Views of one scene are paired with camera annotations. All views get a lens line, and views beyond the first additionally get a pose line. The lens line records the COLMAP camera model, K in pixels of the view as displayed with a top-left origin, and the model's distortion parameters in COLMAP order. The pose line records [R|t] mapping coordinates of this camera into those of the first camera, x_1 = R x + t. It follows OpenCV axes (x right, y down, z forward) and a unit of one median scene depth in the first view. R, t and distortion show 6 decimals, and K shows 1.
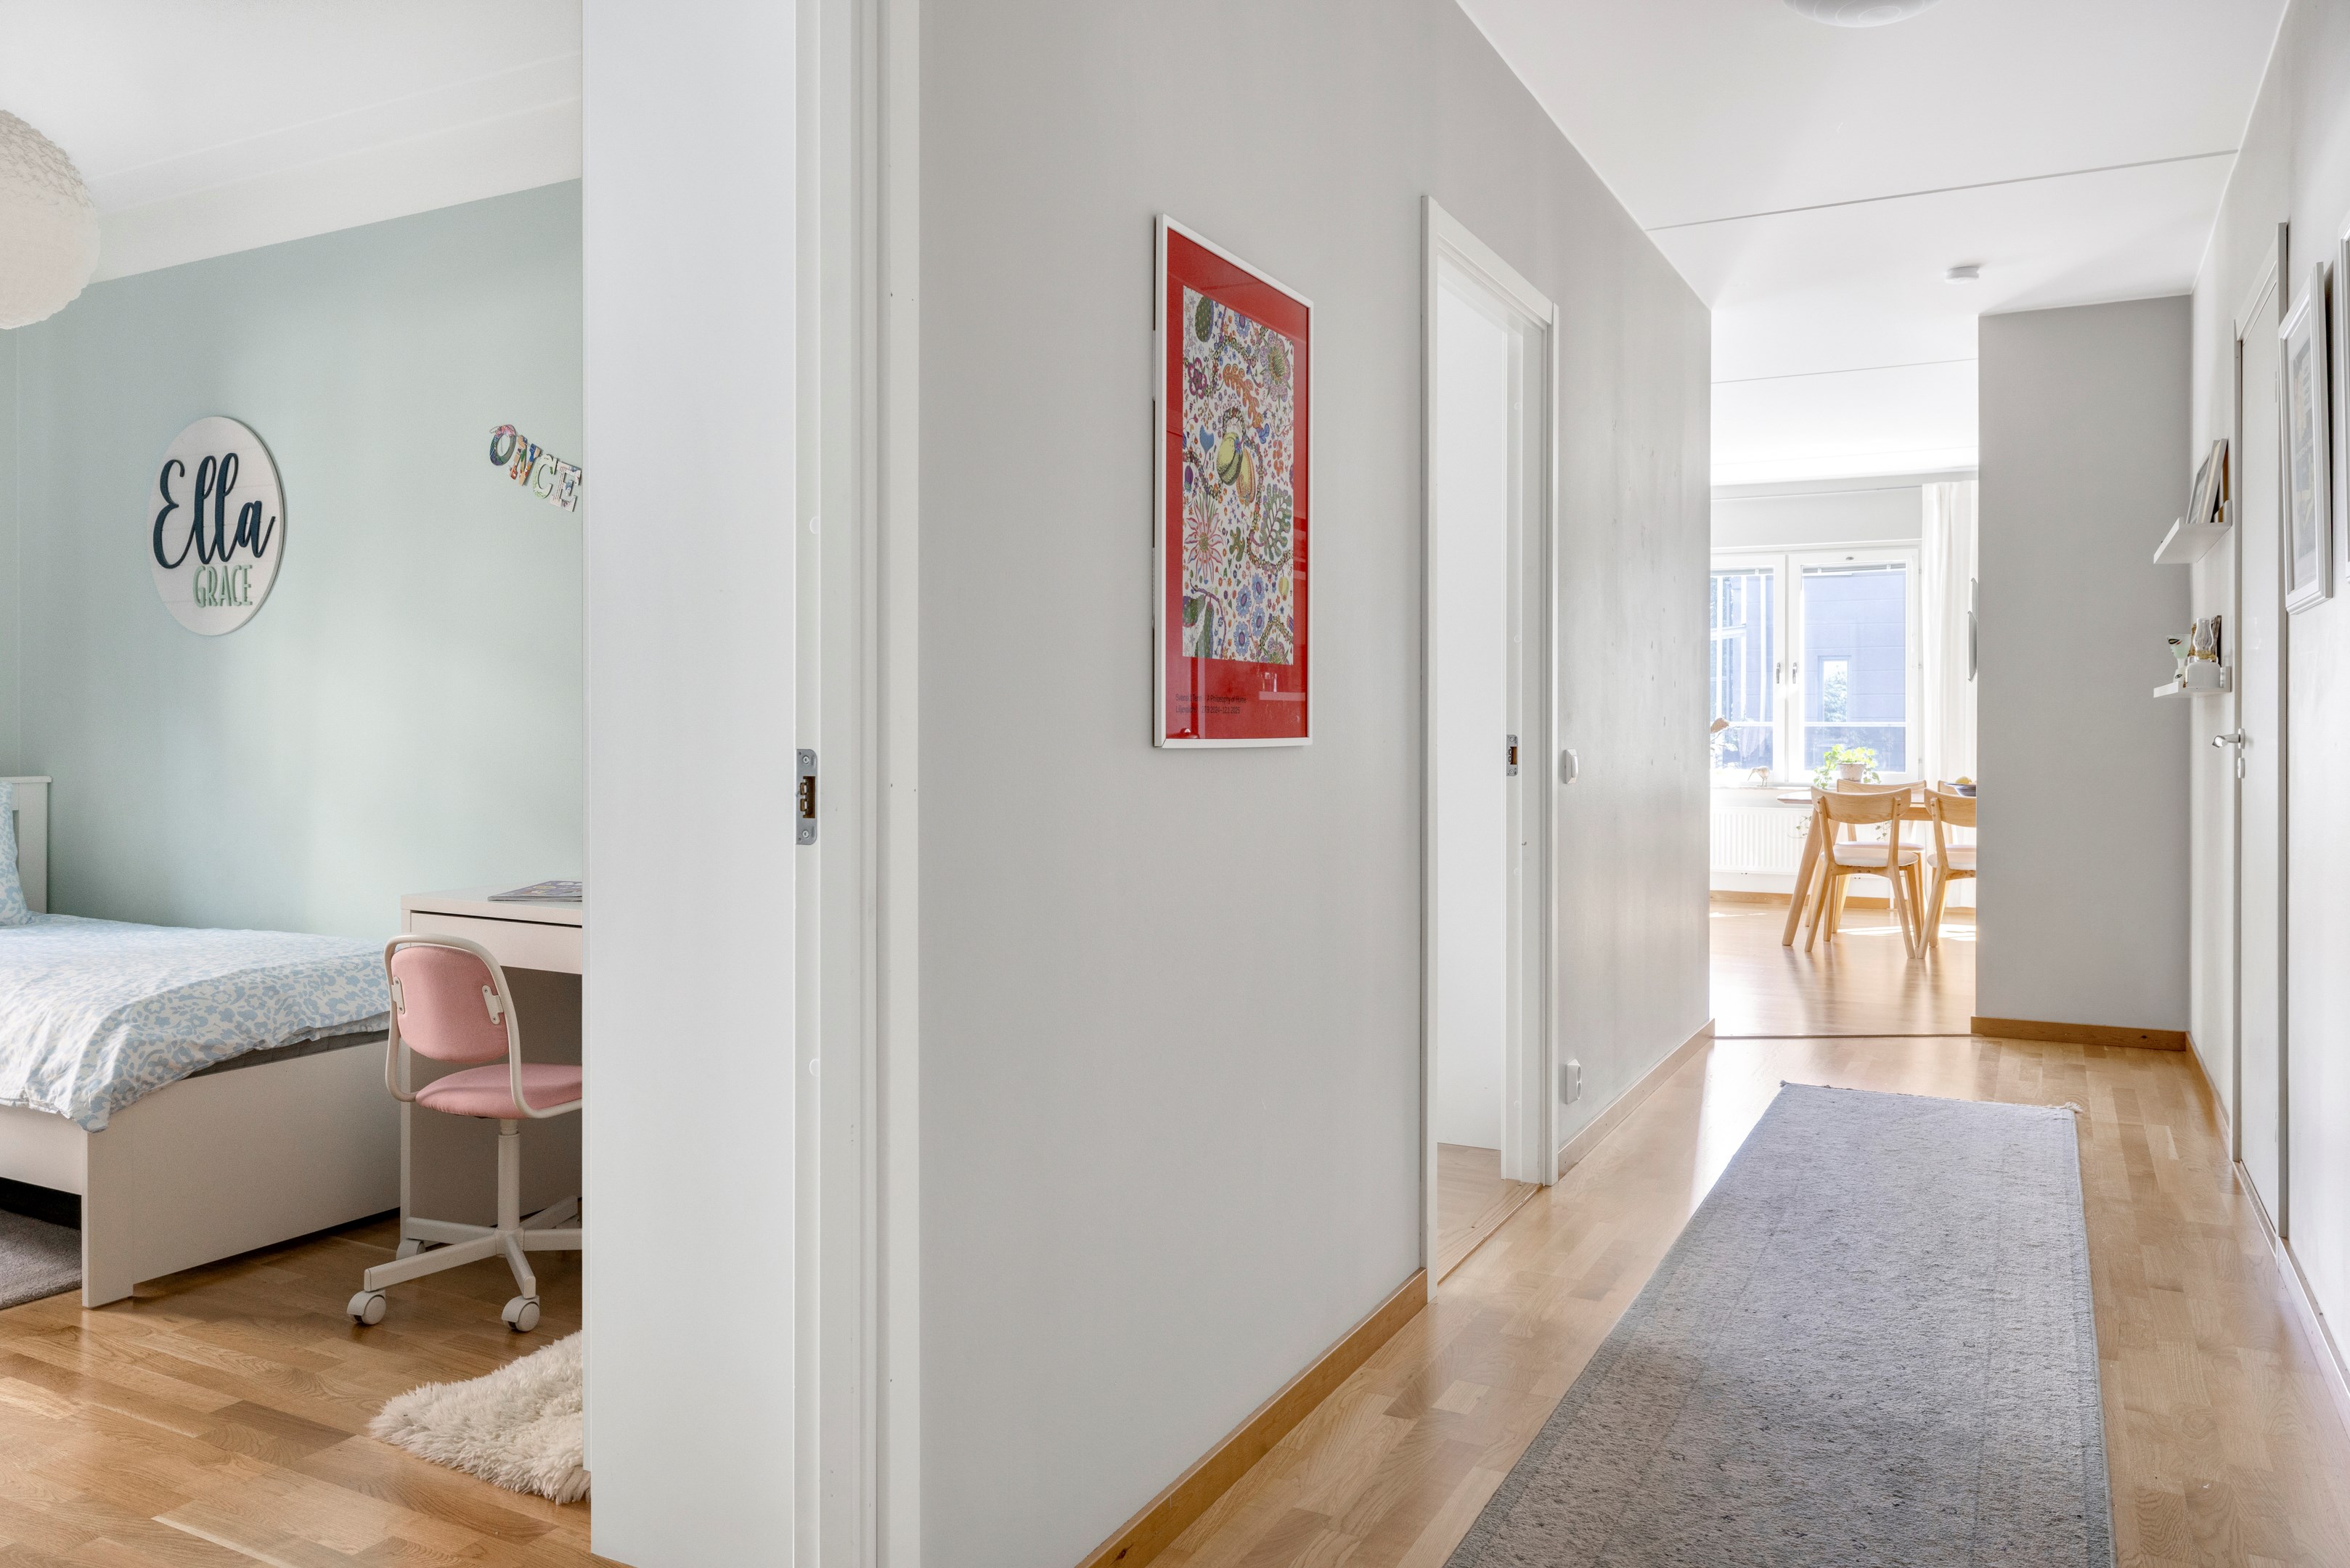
lens RADIAL K [[1649.6, 0, 1181.0], [0, 1649.6, 761.4], [0, 0, 1]] dist [0.000641, -0.001404]
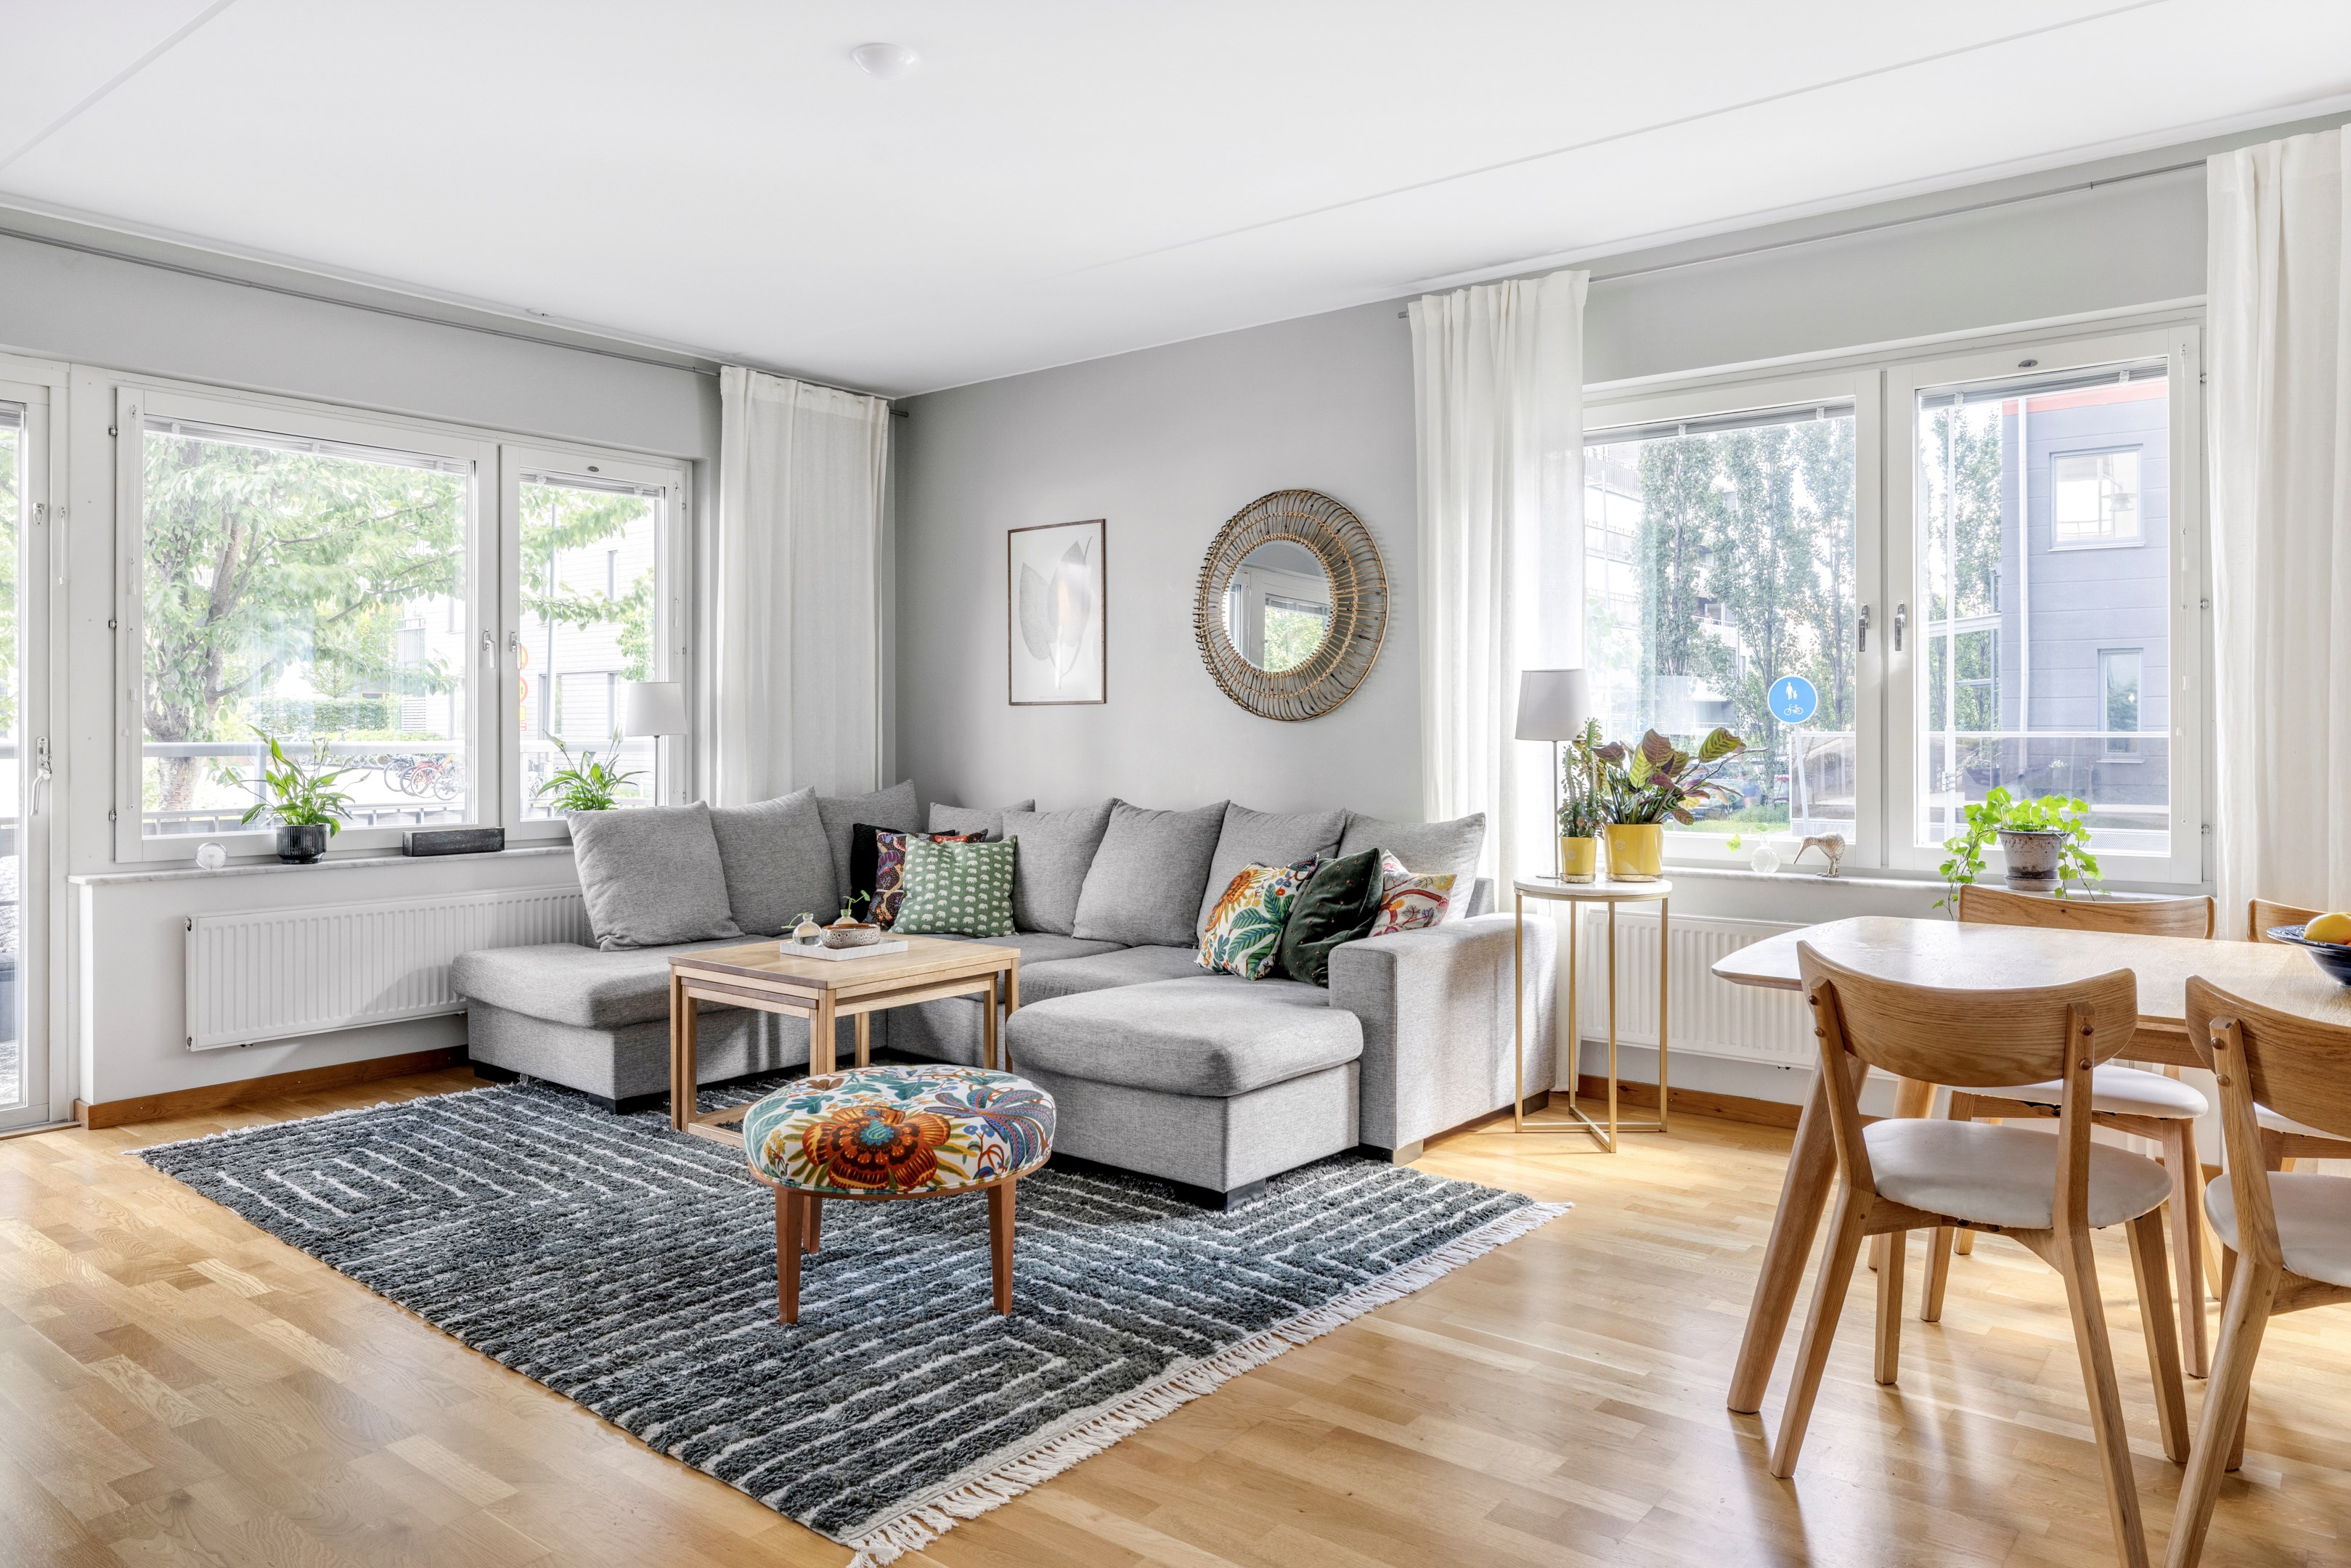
lens RADIAL K [[1515.0, 0, 1215.9], [0, 1515.0, 732.5], [0, 0, 1]] dist [-0.005527, 0.006496]
pose [[0.985353, 0.010887, -0.170181, 0.276565], [-0.012334, 0.999896, -0.007451, -0.021113], [0.170082, 0.009441, 0.985385, 0.598466]]
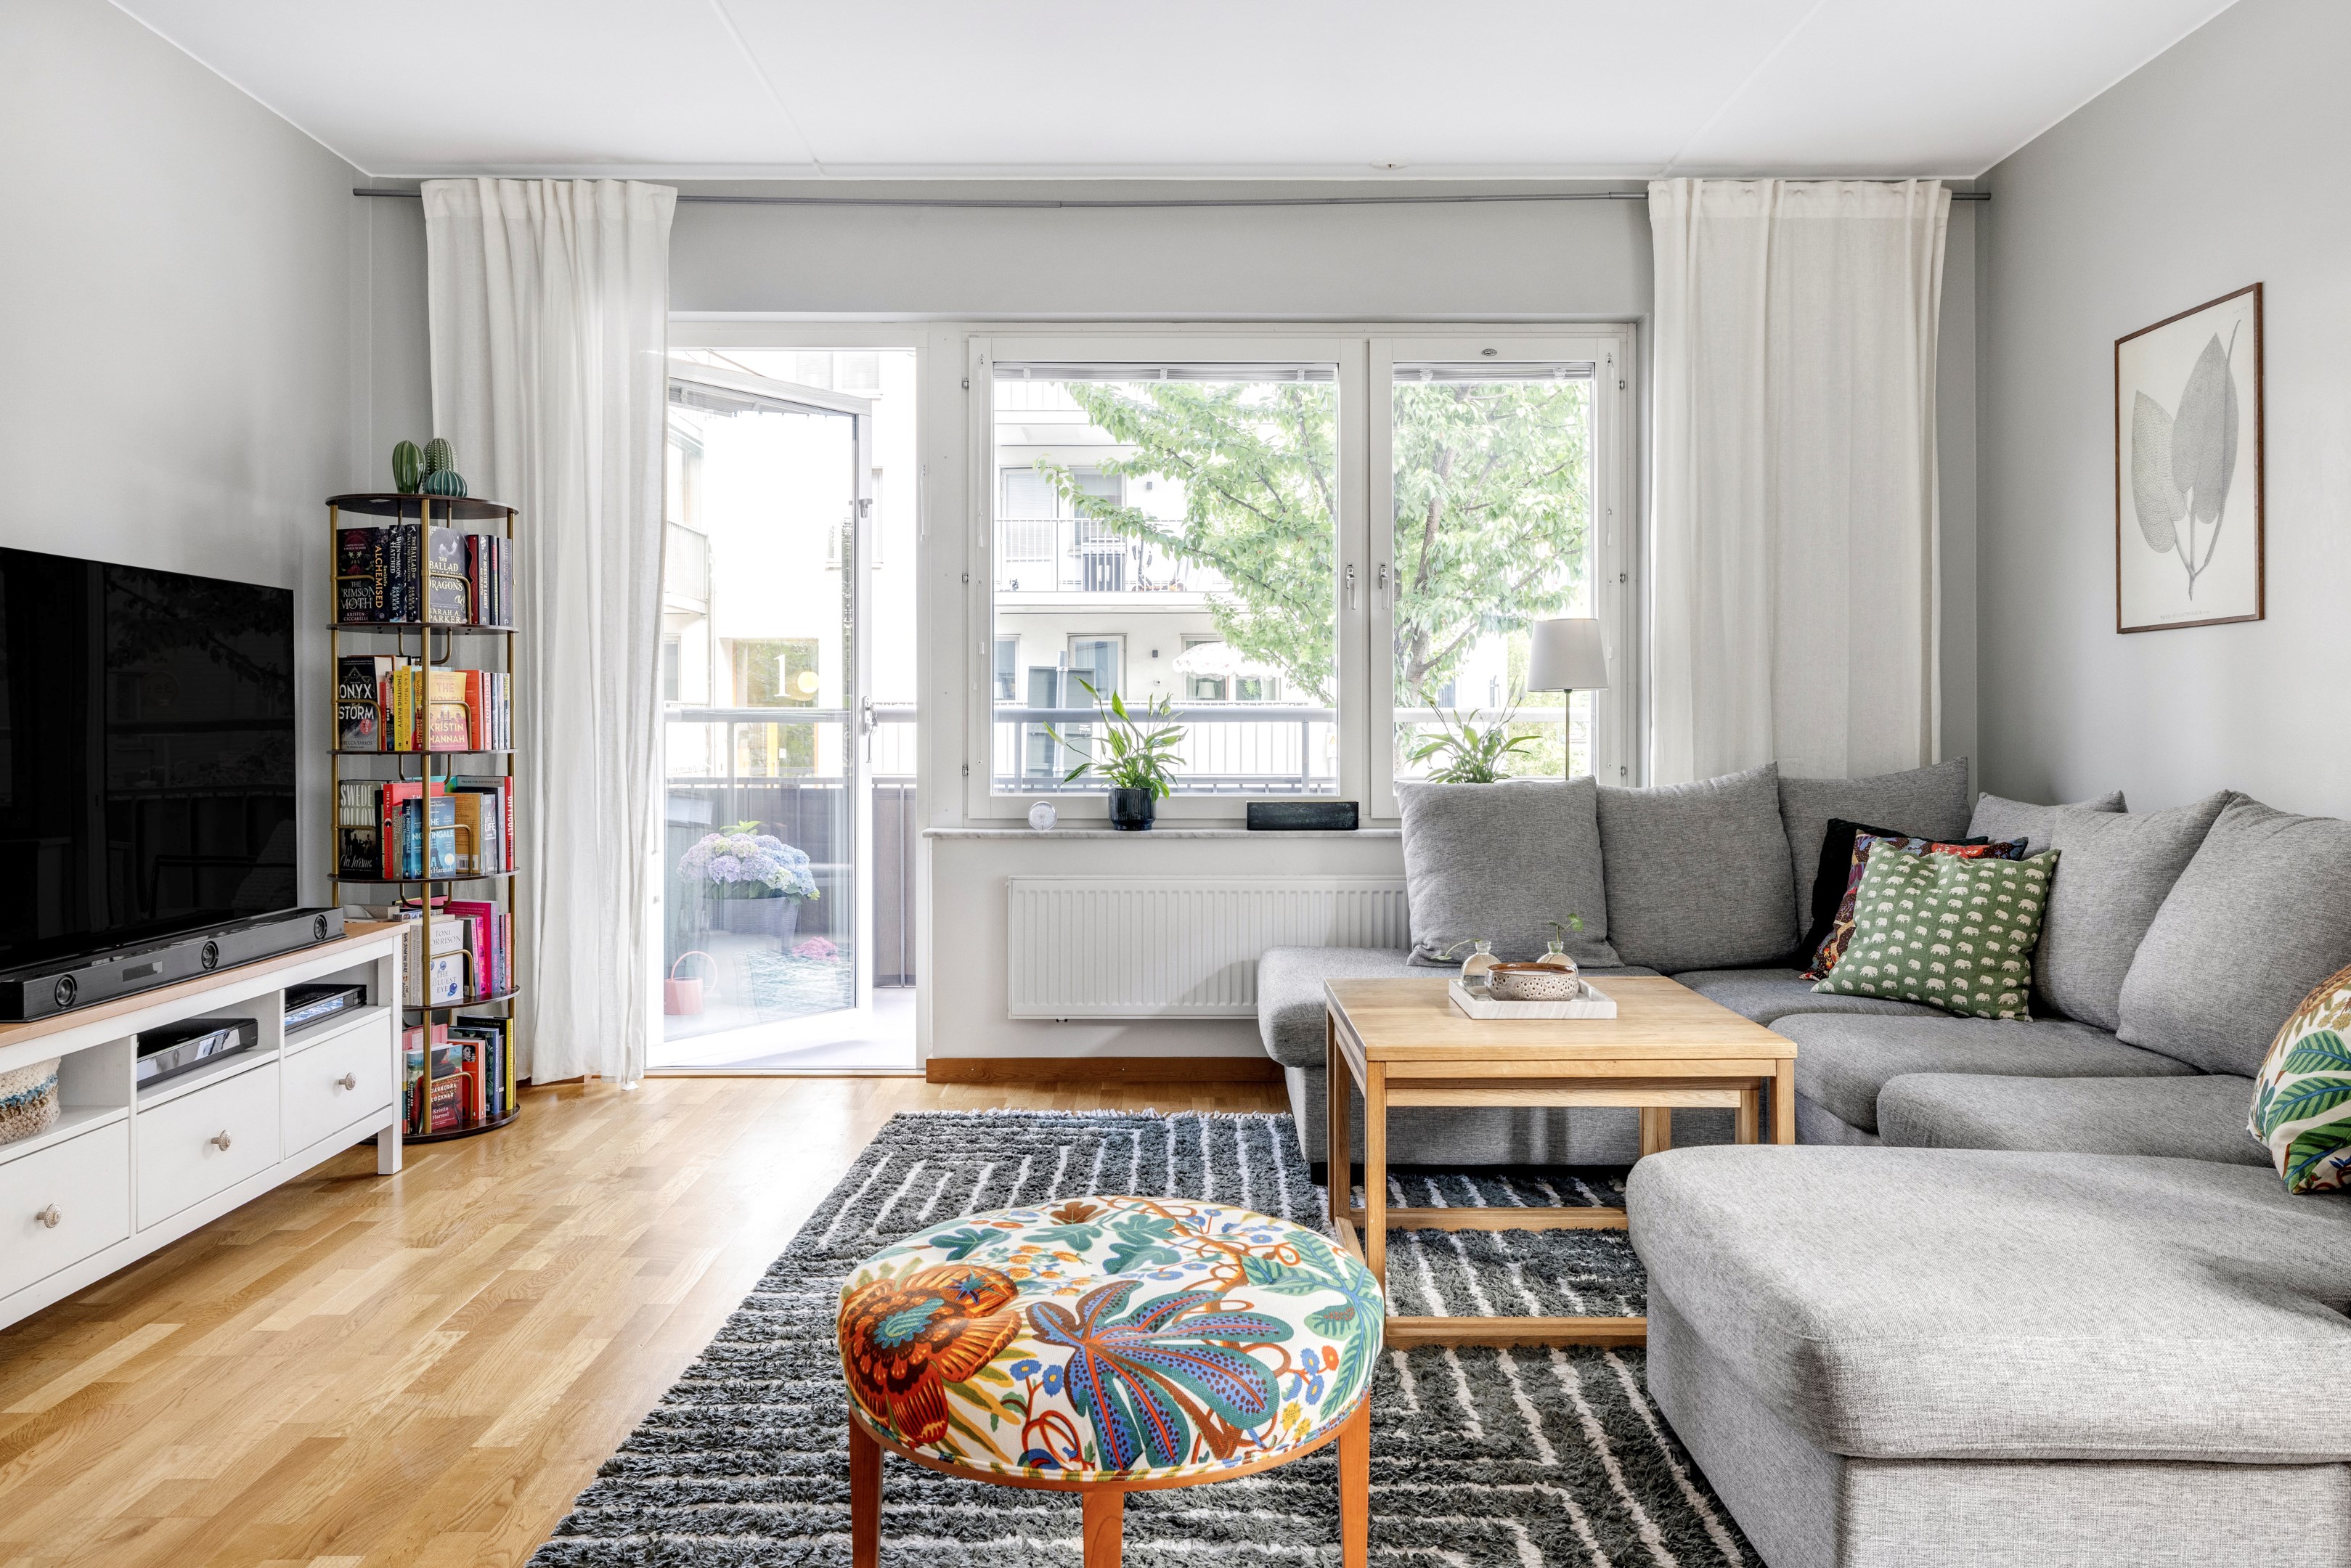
lens RADIAL K [[1650.2, 0, 1141.3], [0, 1650.2, 720.0], [0, 0, 1]] dist [0.000641, -0.001404]
pose [[0.472192, 0.009339, -0.881446, 0.337078], [-0.012036, 0.999919, 0.004147, -0.012656], [0.881413, 0.008651, 0.472266, 0.819829]]
